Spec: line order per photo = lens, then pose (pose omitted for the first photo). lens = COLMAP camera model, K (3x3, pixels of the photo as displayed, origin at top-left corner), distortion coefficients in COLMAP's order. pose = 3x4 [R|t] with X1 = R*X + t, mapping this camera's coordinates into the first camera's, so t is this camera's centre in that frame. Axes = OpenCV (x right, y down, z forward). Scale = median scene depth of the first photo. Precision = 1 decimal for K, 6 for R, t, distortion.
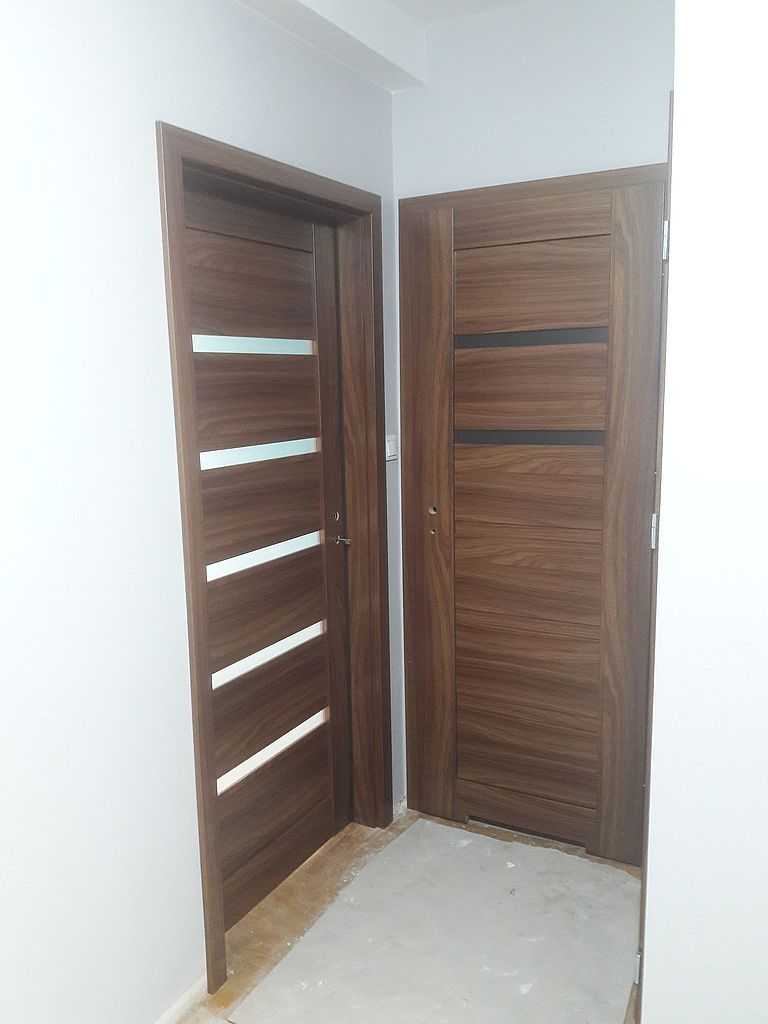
lens RADIAL K [[825.0, 0, 384.0], [0, 825.0, 512.0], [0, 0, 1]] dist [-0.003672, -0.060754]
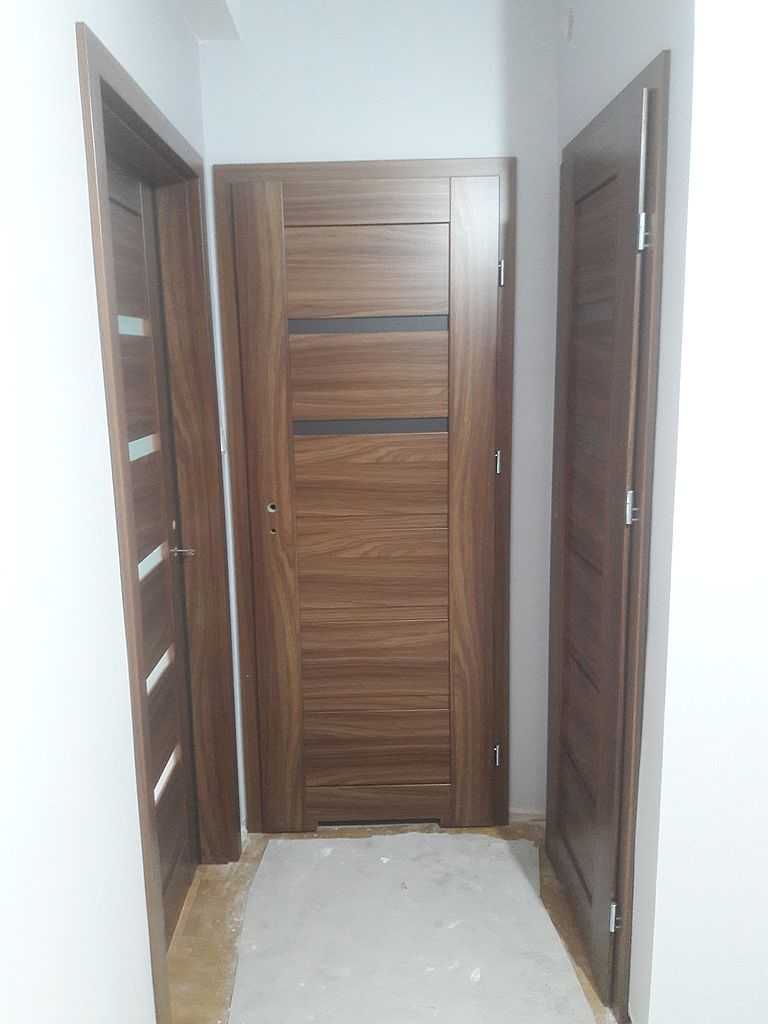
lens RADIAL K [[807.1, 0, 384.0], [0, 807.1, 512.0], [0, 0, 1]] dist [0.046369, -0.141774]
pose [[0.866525, -0.081937, 0.492363, -0.287186], [0.074869, 0.996611, 0.034088, -0.019569], [-0.493487, 0.007324, 0.869722, 0.149847]]
